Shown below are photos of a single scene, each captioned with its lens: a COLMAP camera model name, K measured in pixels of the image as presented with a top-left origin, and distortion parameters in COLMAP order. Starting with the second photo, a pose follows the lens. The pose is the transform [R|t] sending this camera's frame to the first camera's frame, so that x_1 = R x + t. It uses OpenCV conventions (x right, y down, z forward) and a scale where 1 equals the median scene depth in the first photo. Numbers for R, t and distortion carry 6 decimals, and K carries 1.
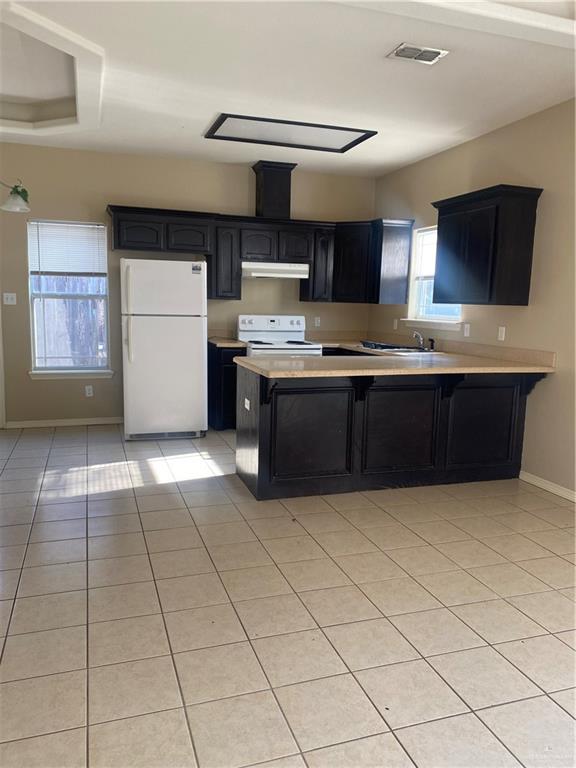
lens RADIAL K [[580.6, 0, 288.0], [0, 580.6, 384.0], [0, 0, 1]] dist [0.086349, -0.166870]
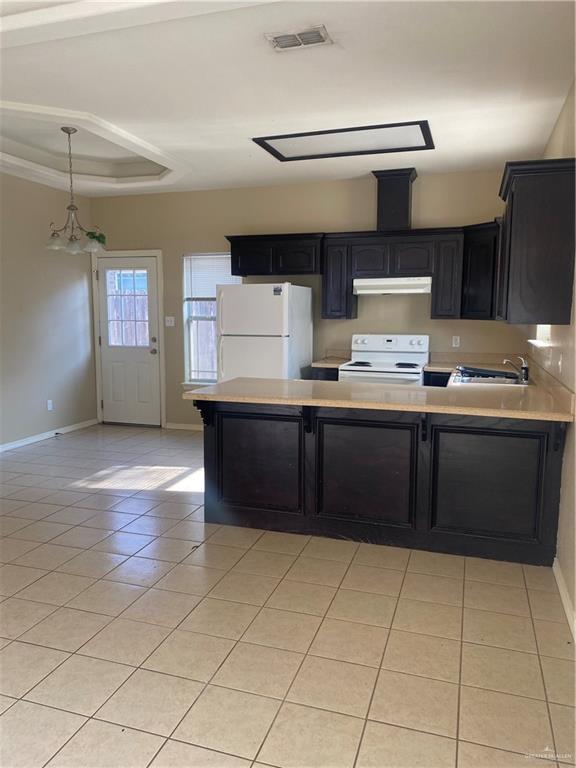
lens RADIAL K [[580.6, 0, 288.0], [0, 580.6, 384.0], [0, 0, 1]] dist [0.086349, -0.166870]
pose [[0.799628, 0.052592, -0.598188, 0.434974], [-0.069032, 0.997604, -0.004570, -0.027211], [0.596515, 0.044949, 0.801342, 0.183254]]
